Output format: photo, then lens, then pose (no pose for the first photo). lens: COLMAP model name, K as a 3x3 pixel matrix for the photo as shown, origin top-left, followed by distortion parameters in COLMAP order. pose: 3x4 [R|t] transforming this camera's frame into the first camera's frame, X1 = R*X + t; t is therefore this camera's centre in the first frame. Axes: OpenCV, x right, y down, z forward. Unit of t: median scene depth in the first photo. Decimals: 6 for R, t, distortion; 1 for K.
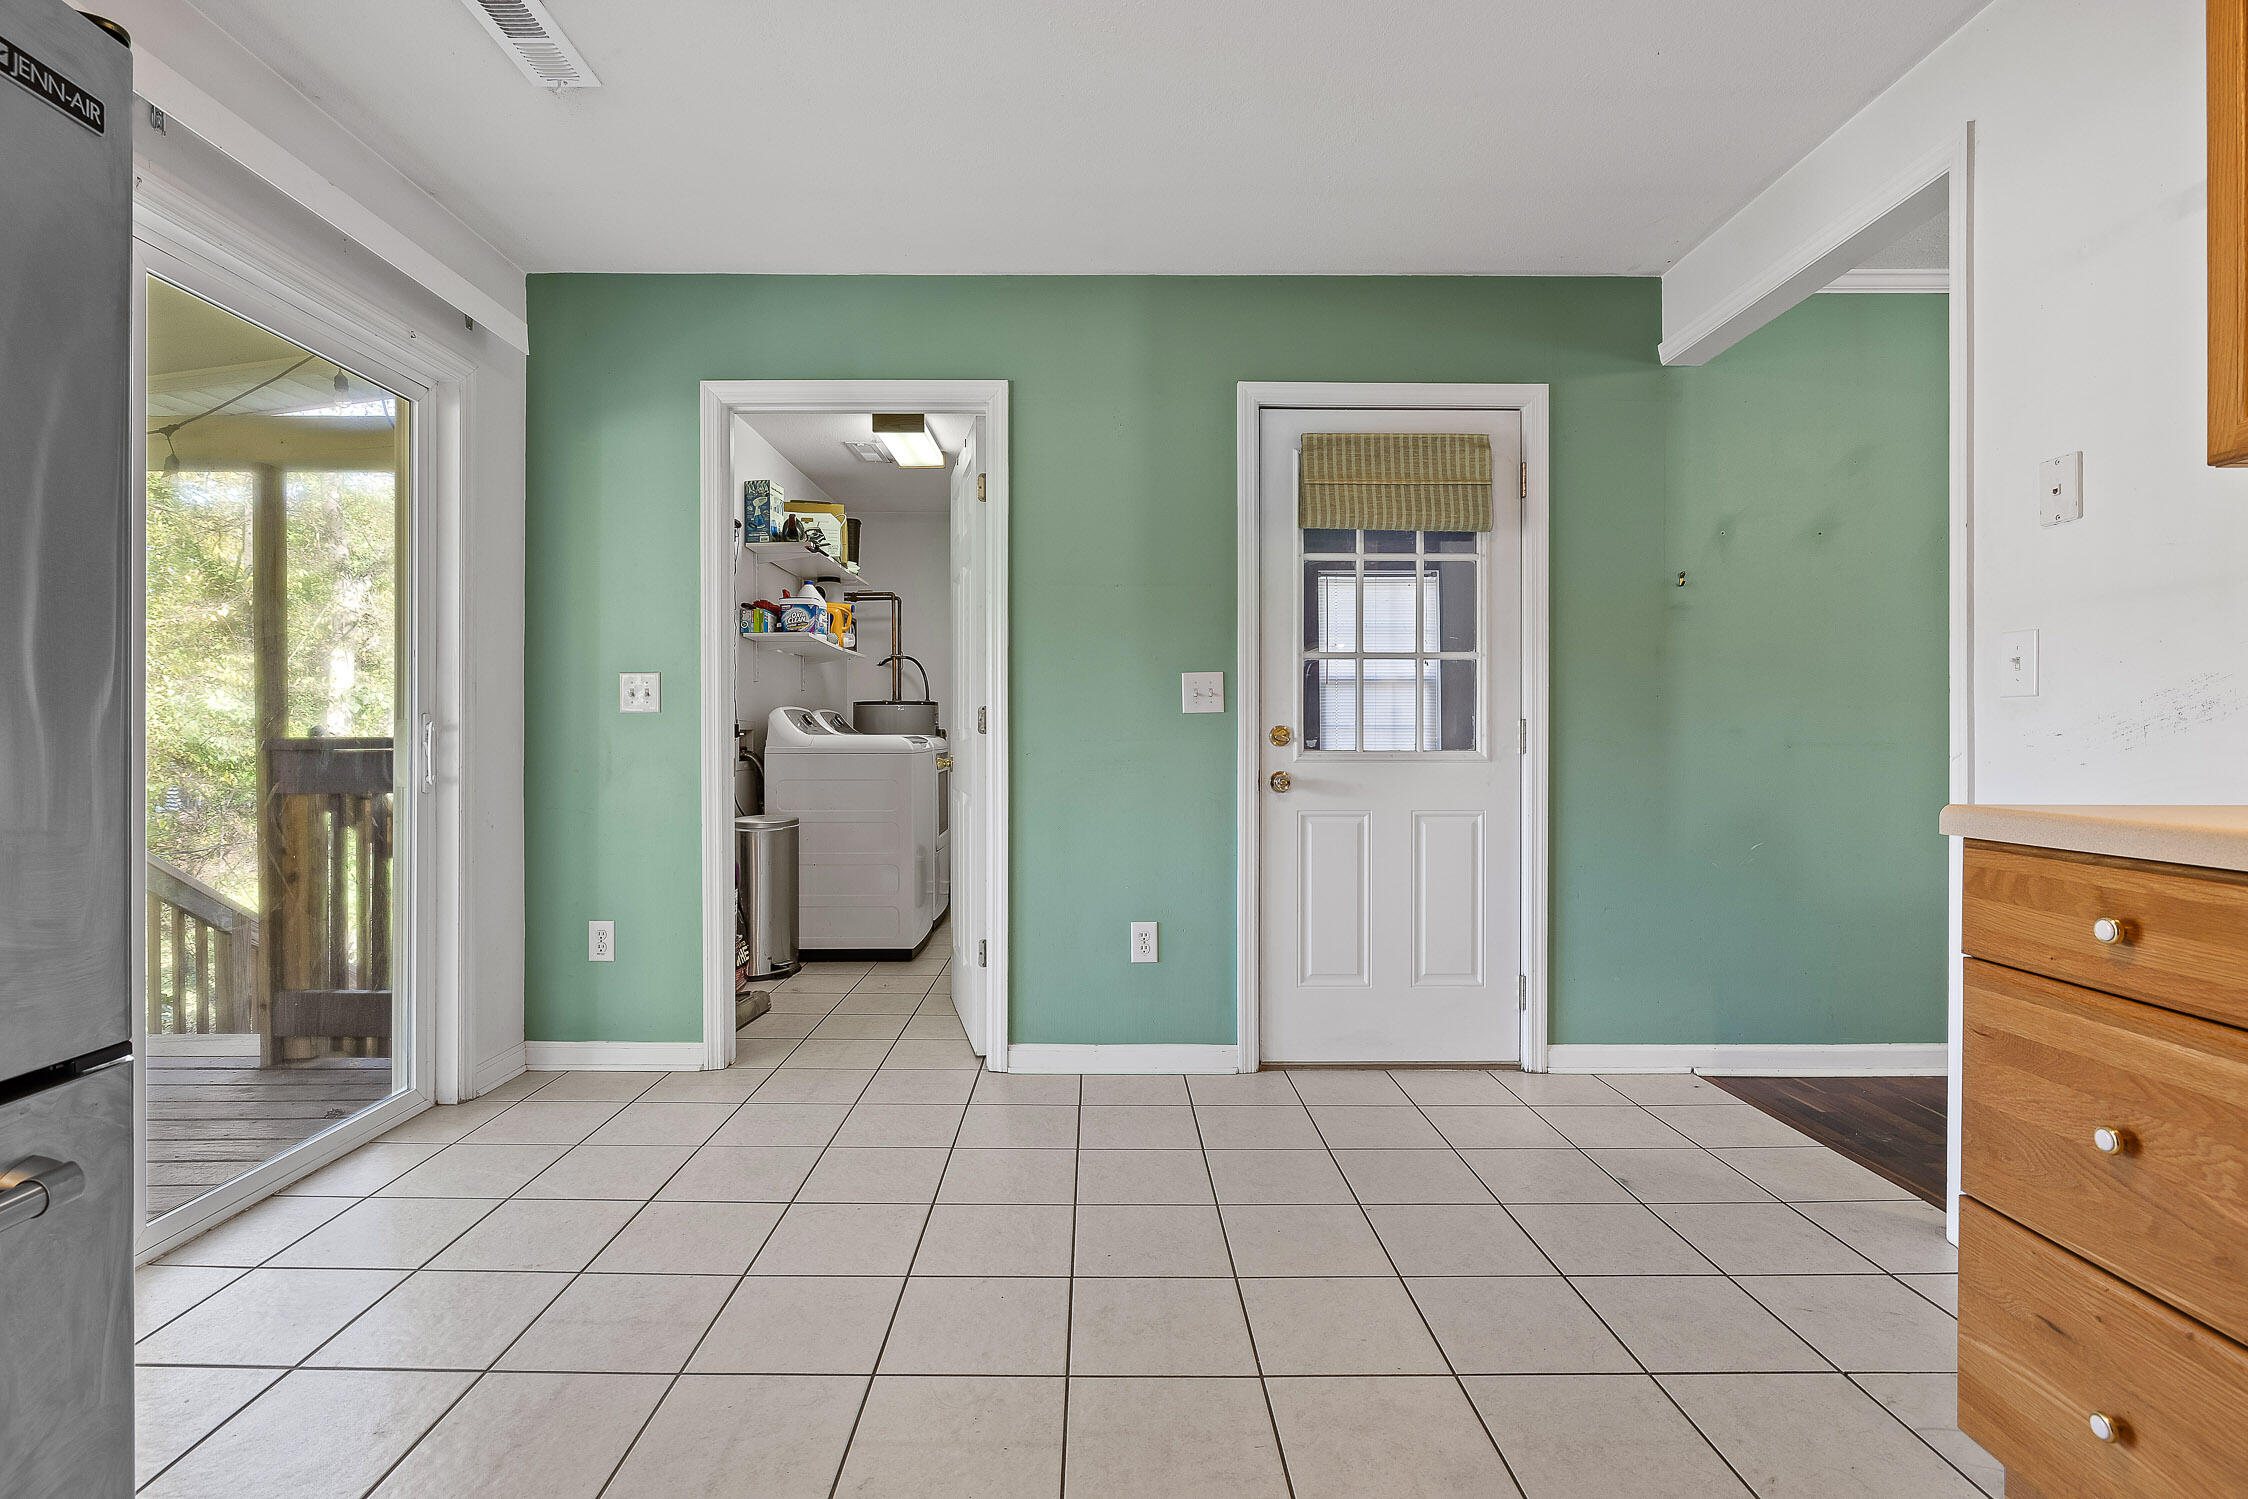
lens RADIAL K [[1028.9, 0, 1107.2], [0, 1028.9, 739.6], [0, 0, 1]] dist [-0.009310, 0.000059]
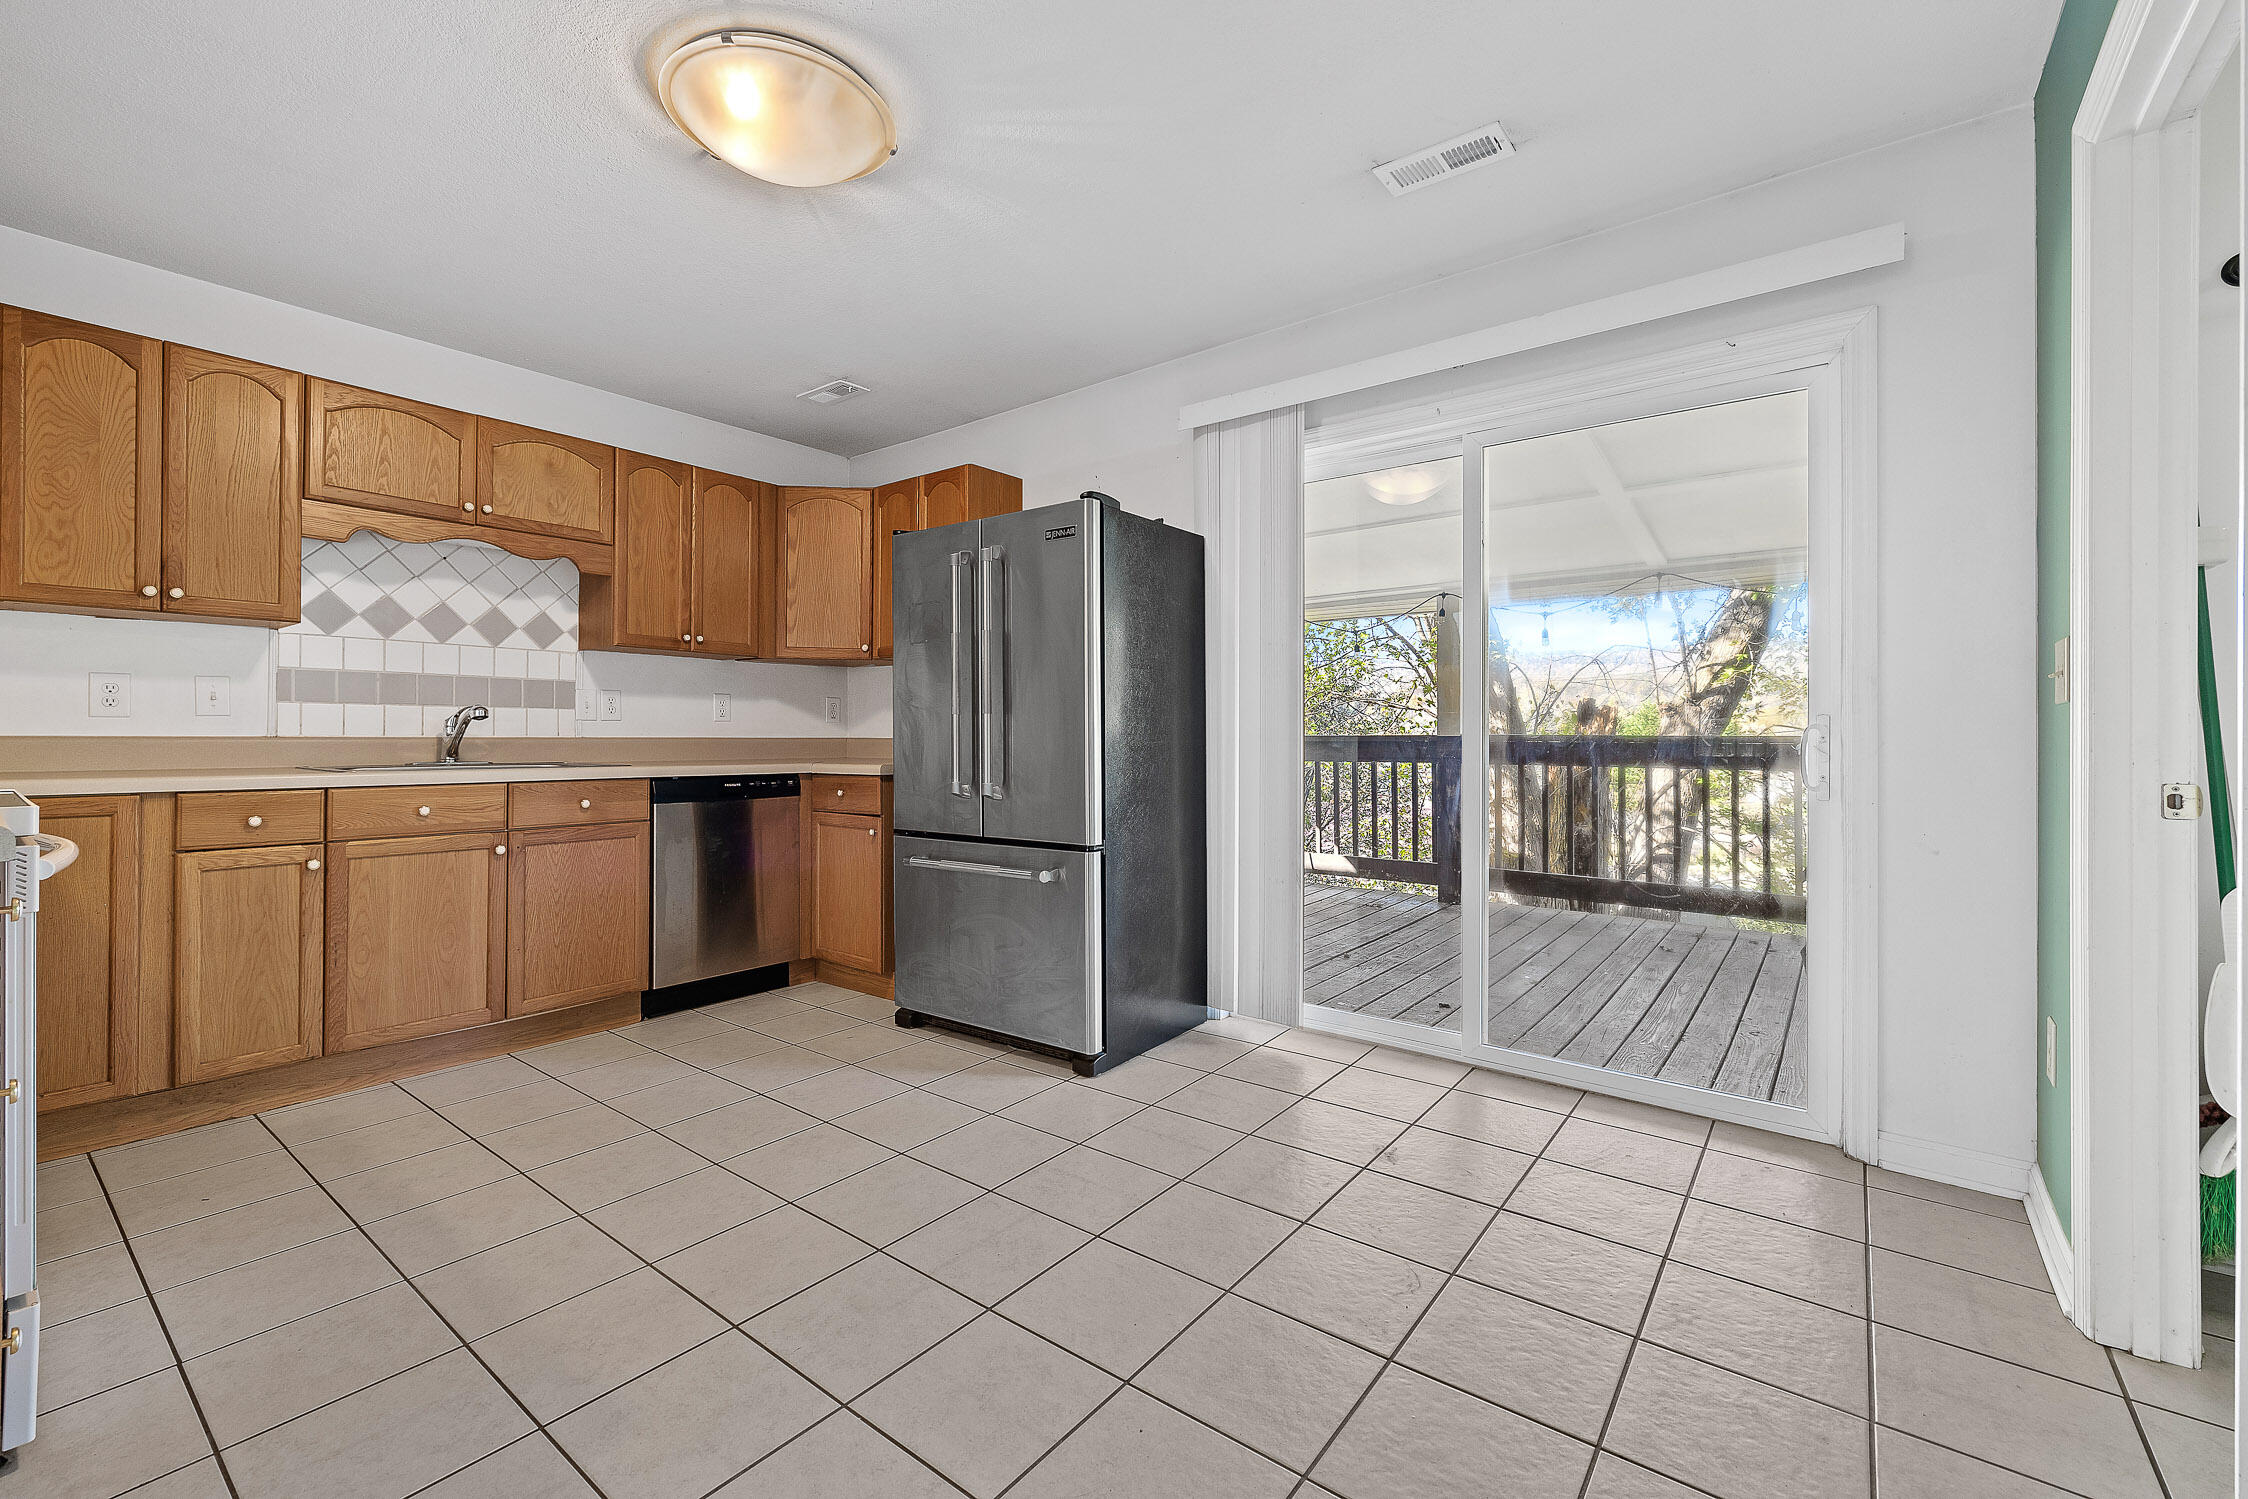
lens RADIAL K [[949.0, 0, 1118.3], [0, 949.0, 734.9], [0, 0, 1]] dist [-0.000826, -0.000125]
pose [[-0.615775, -0.006549, -0.787895, 0.352035], [-0.006074, 0.999975, -0.003564, 0.000045], [0.787899, 0.002591, -0.615799, 0.892582]]
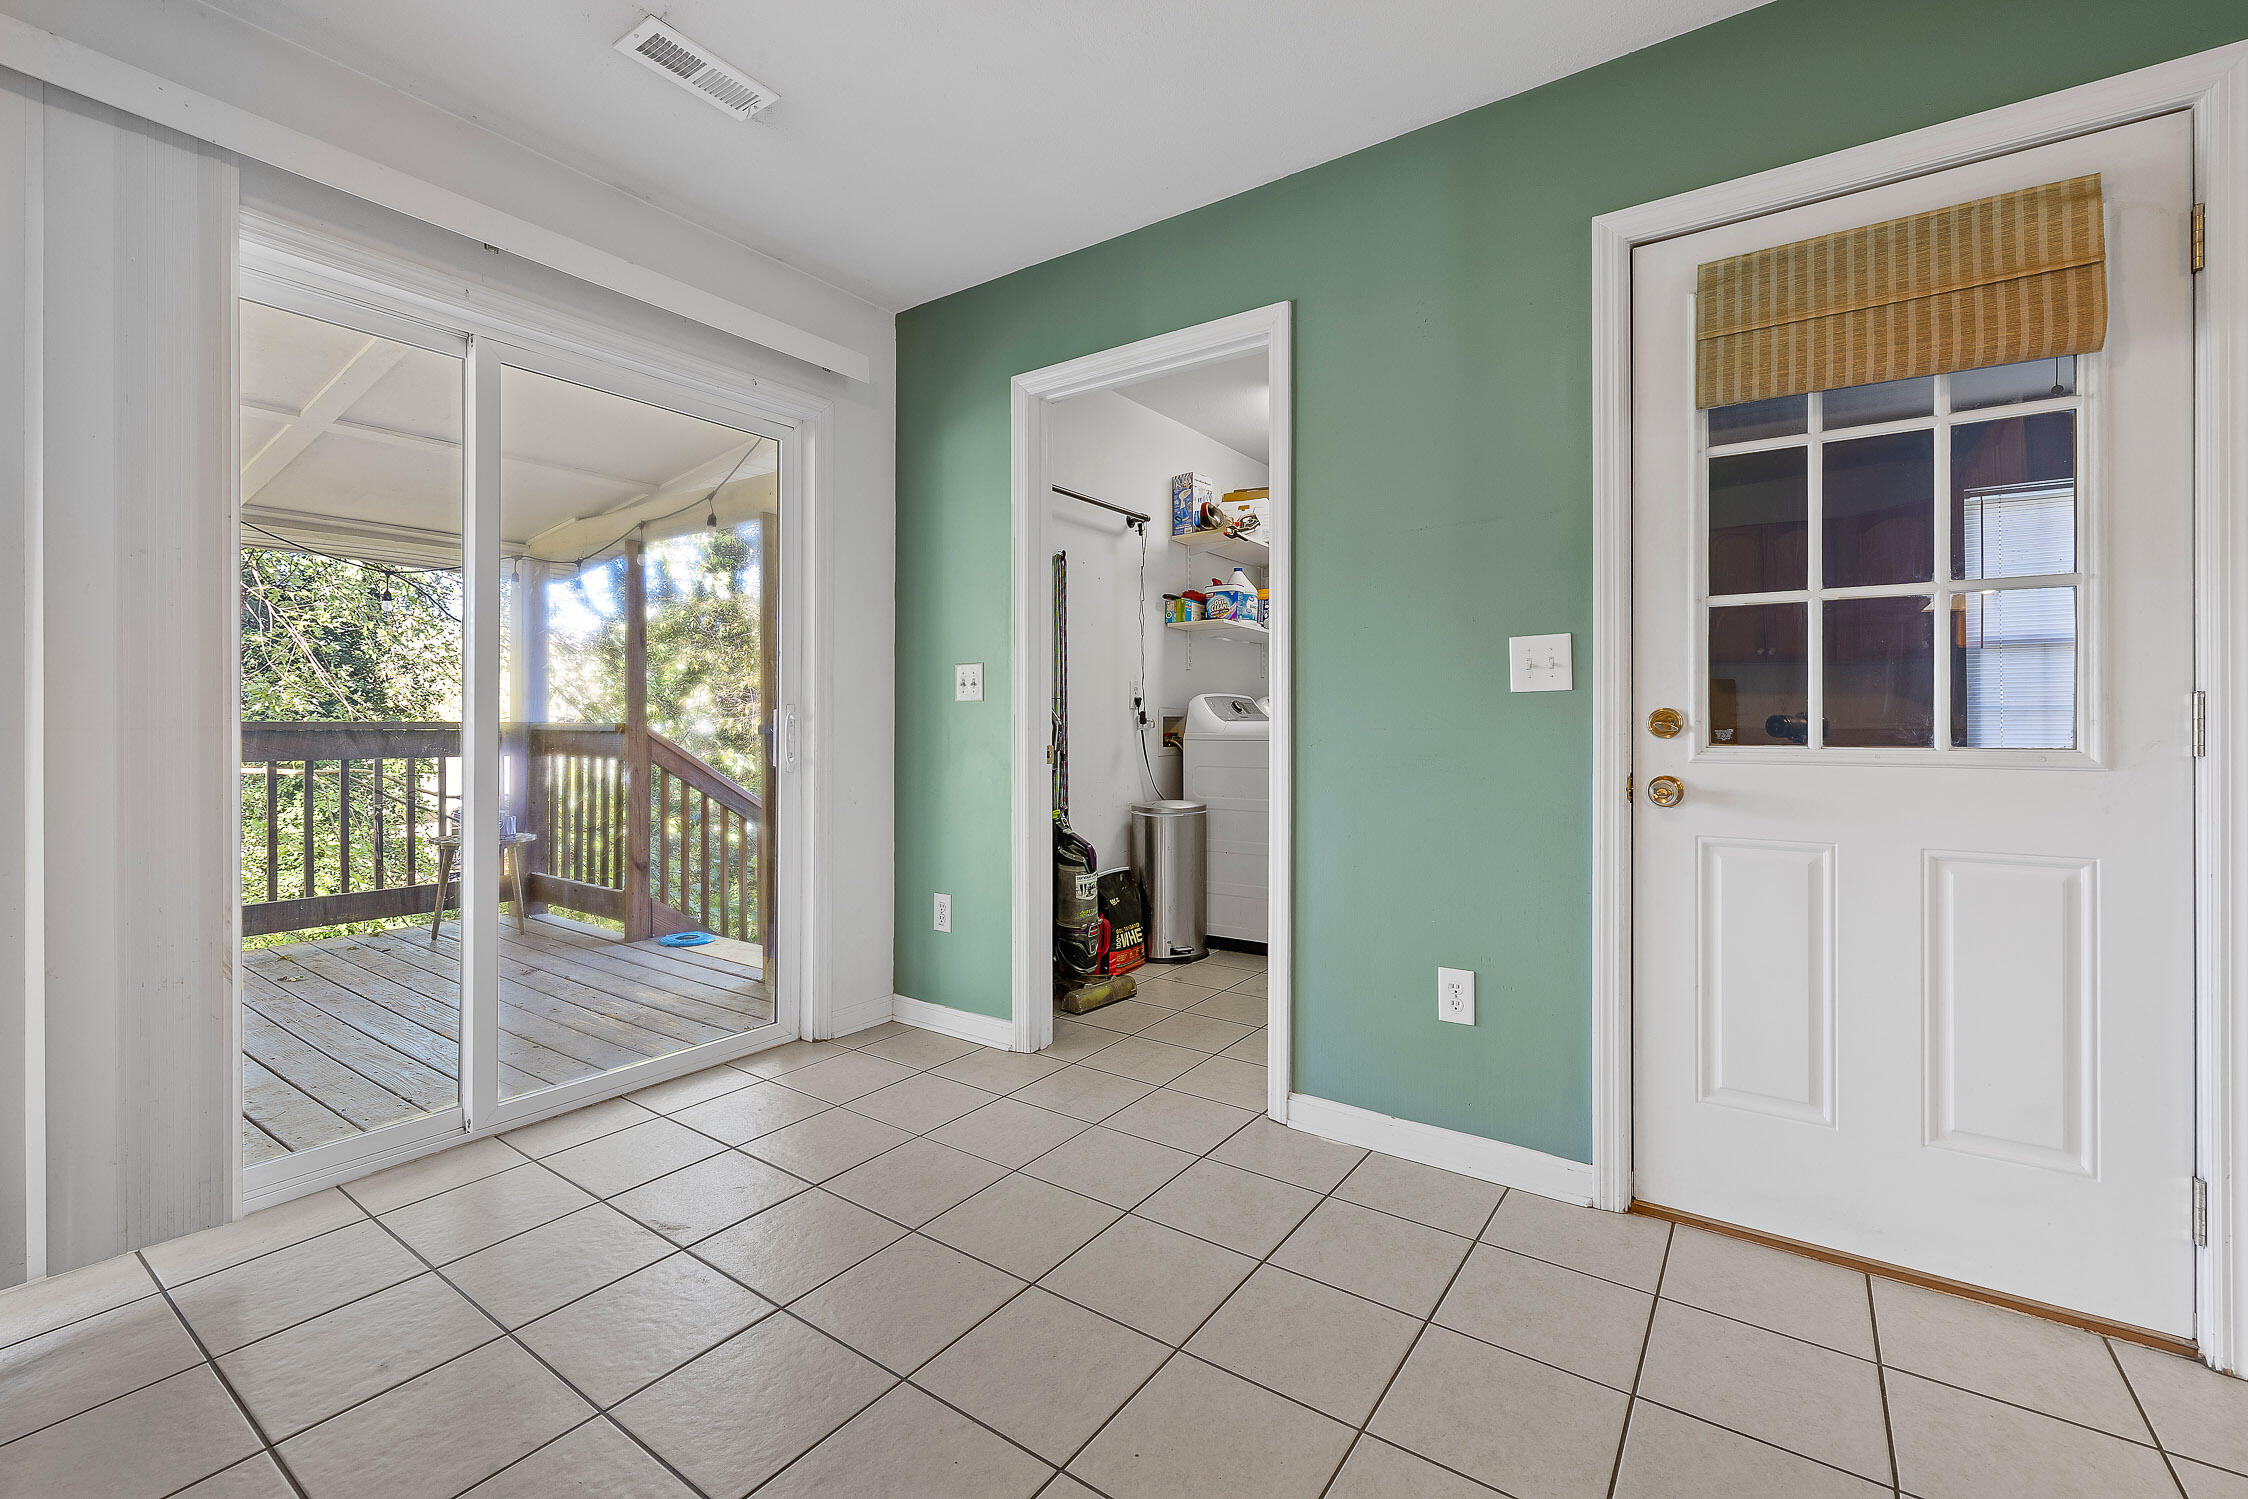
lens RADIAL K [[948.6, 0, 1119.4], [0, 948.6, 720.5], [0, 0, 1]] dist [0.000137, 0.000193]
pose [[0.817490, -0.001691, -0.575940, 0.234608], [-0.000969, 0.999990, -0.004311, -0.002344], [0.575941, 0.004083, 0.817481, 0.285588]]
